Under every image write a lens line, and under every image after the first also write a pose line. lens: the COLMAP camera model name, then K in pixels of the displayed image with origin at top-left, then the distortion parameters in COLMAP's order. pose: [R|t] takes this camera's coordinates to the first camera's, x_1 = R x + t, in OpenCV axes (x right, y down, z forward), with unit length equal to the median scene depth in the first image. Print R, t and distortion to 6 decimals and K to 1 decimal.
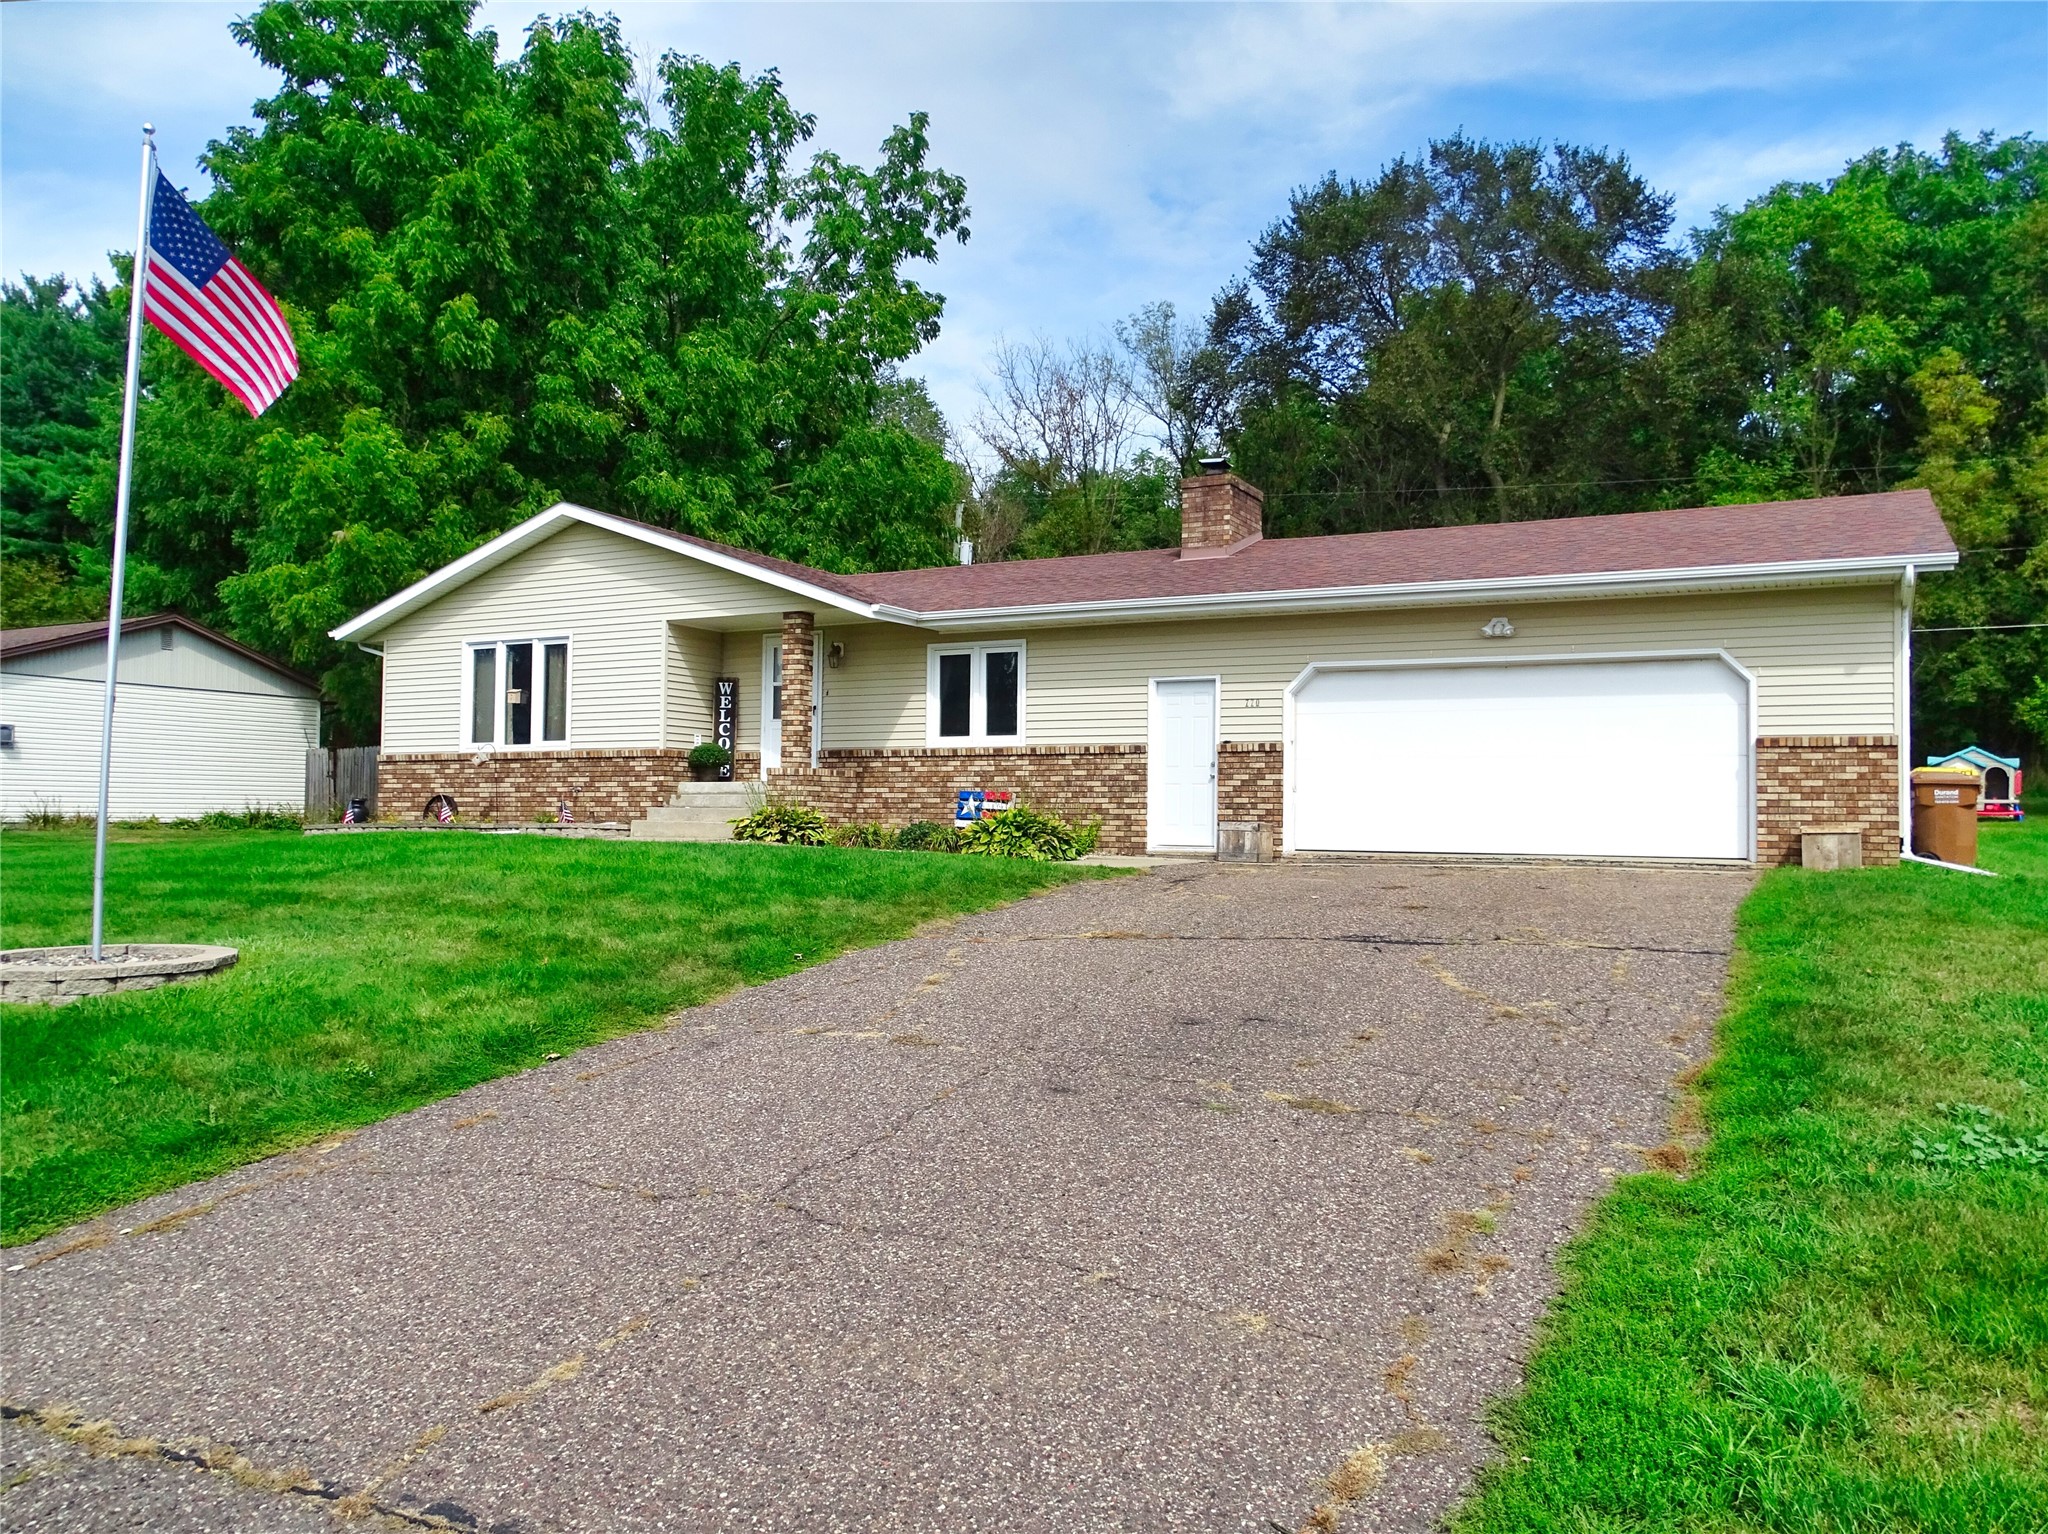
lens RADIAL K [[1445.2, 0, 1013.2], [0, 1445.2, 786.9], [0, 0, 1]] dist [-0.030575, 0.006734]
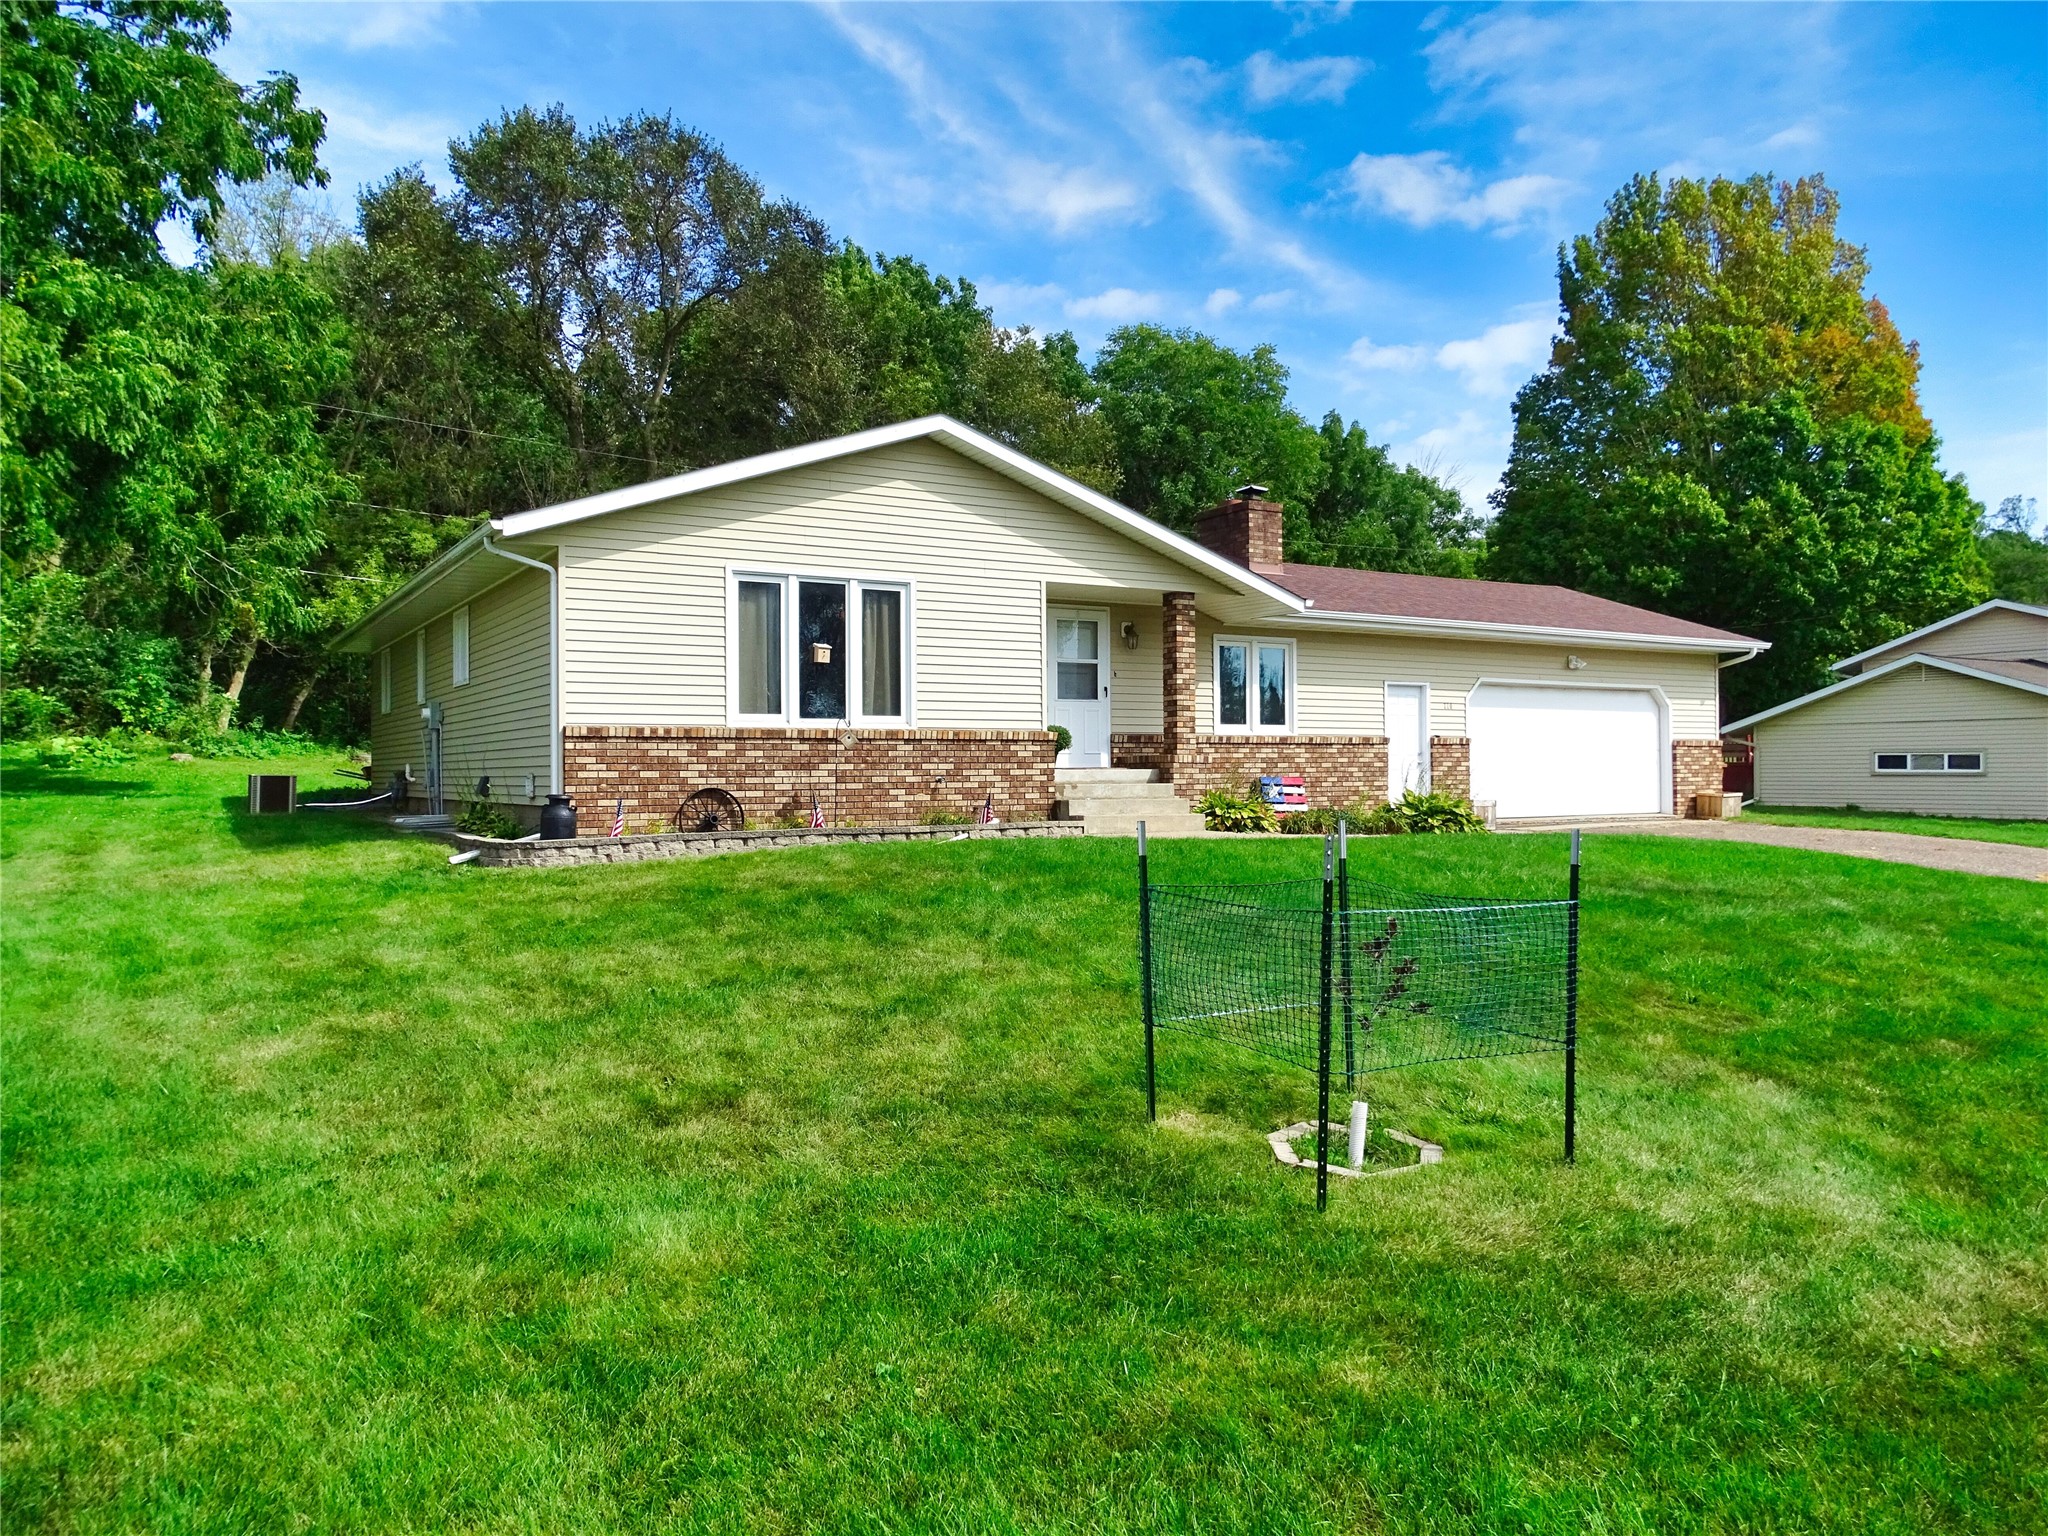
lens RADIAL K [[1541.9, 0, 1023.8], [0, 1541.9, 765.8], [0, 0, 1]] dist [-0.047992, 0.003167]
pose [[0.514262, -0.003249, 0.857627, -1.089951], [-0.001955, 0.999986, 0.004961, -0.010364], [-0.857631, -0.004228, 0.514248, 0.566079]]
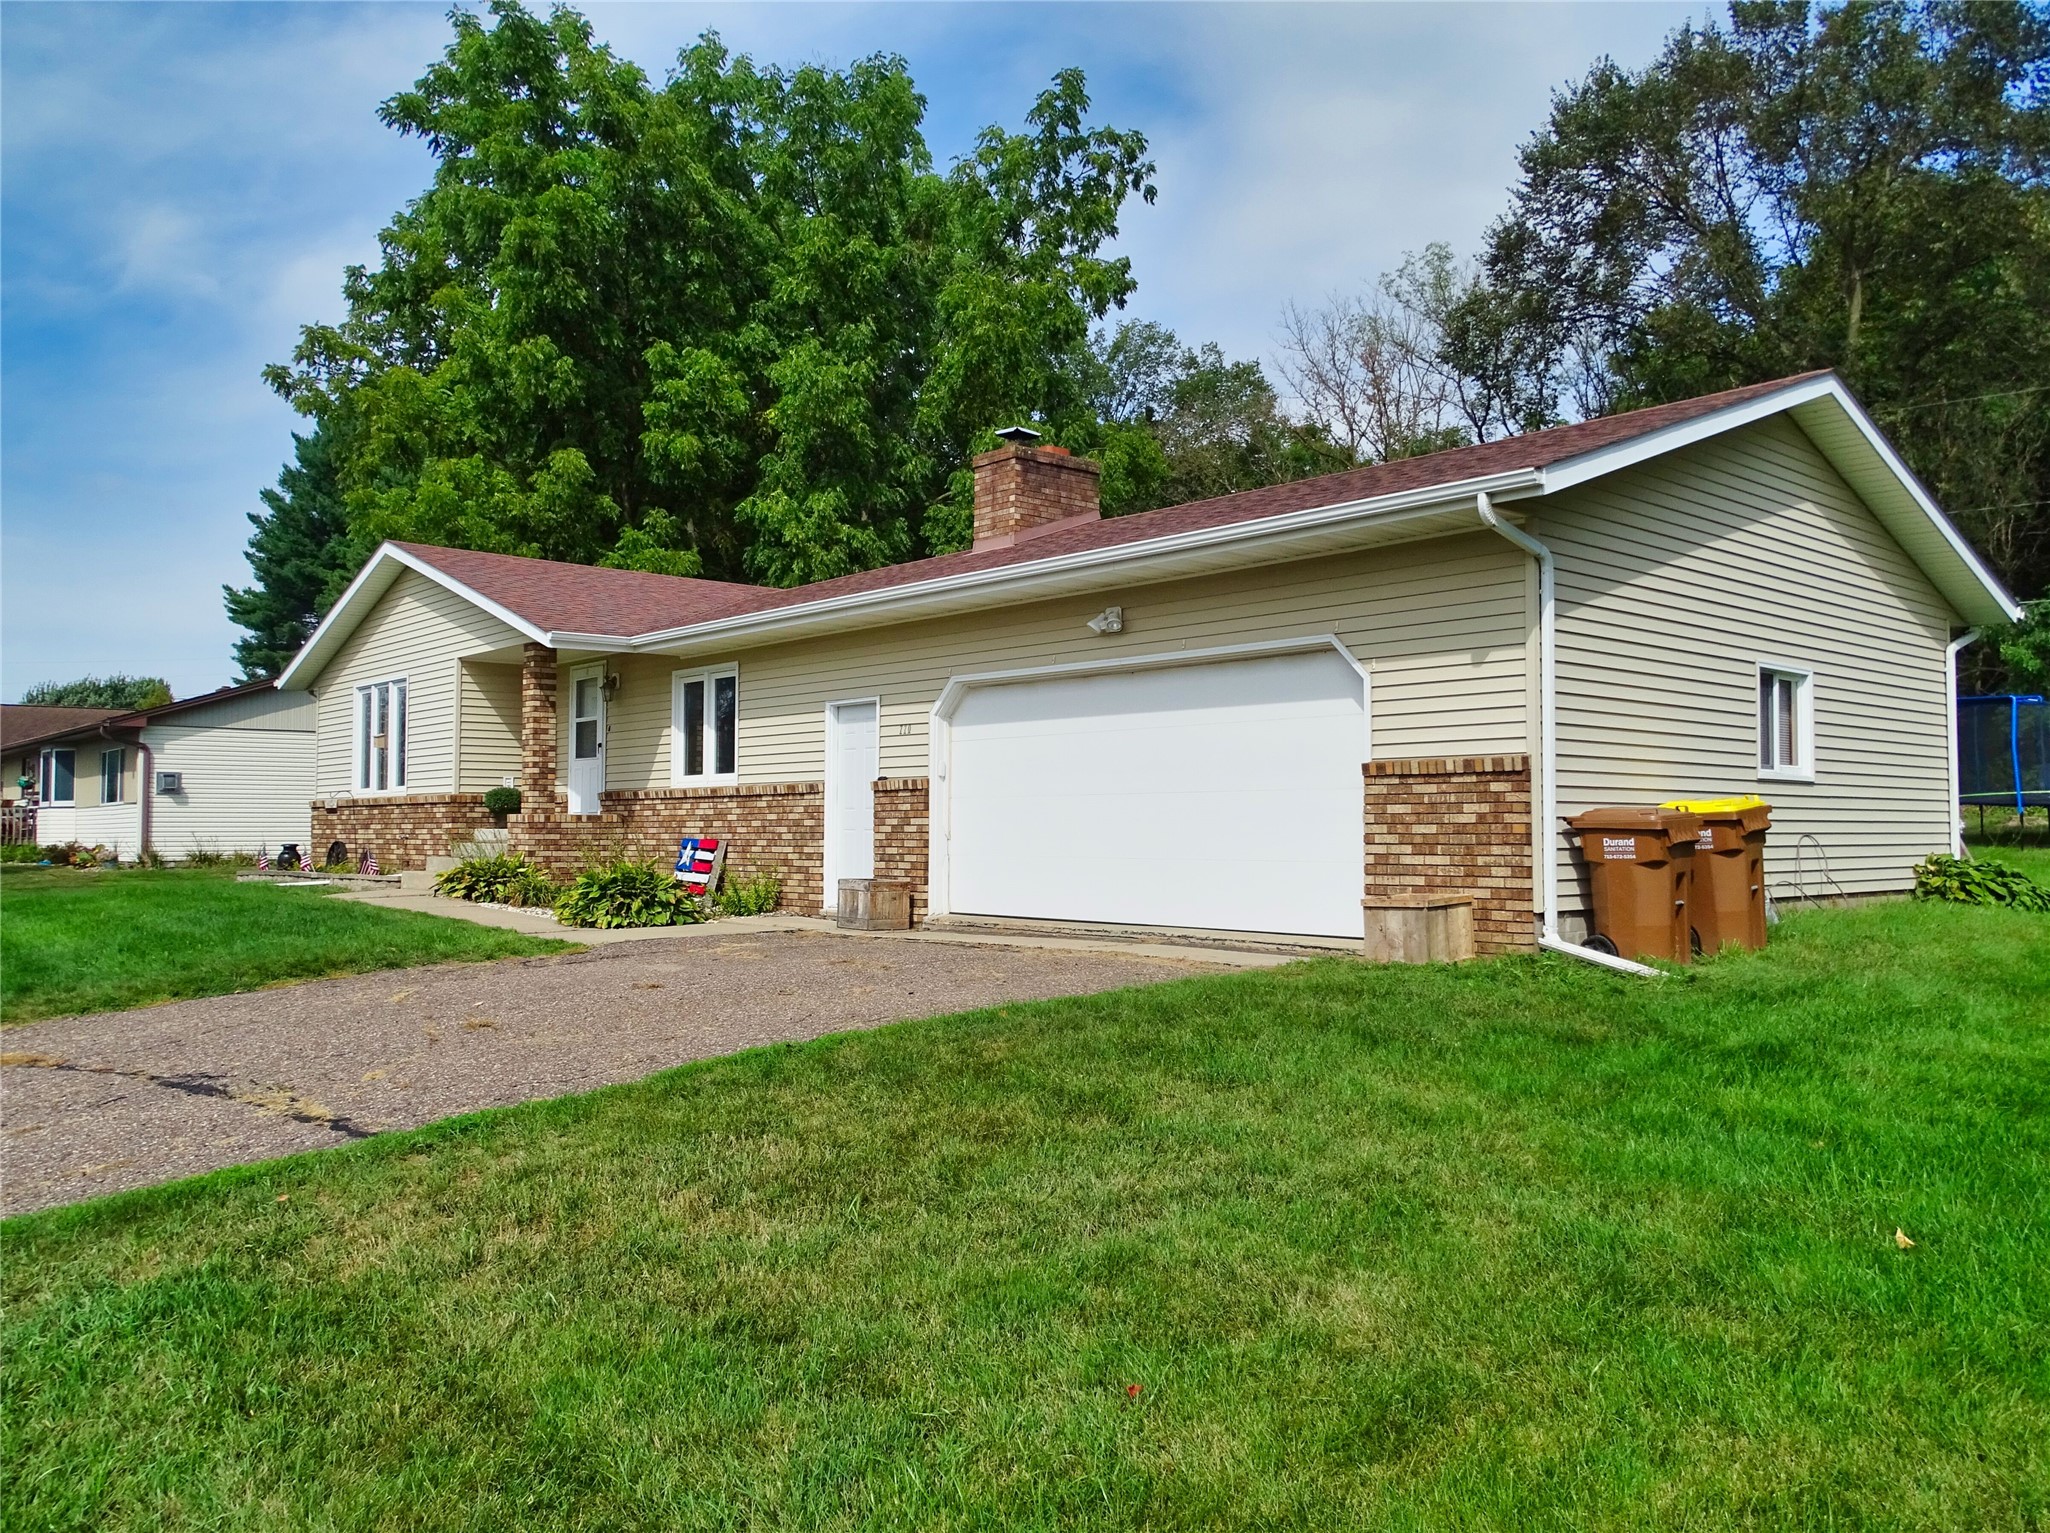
lens RADIAL K [[1543.4, 0, 1036.8], [0, 1543.4, 758.6], [0, 0, 1]] dist [-0.047992, 0.003167]
pose [[0.938978, -0.025390, -0.343040, 0.481166], [0.014632, 0.999318, -0.033913, -0.010508], [0.343667, 0.026824, 0.938709, 0.200068]]
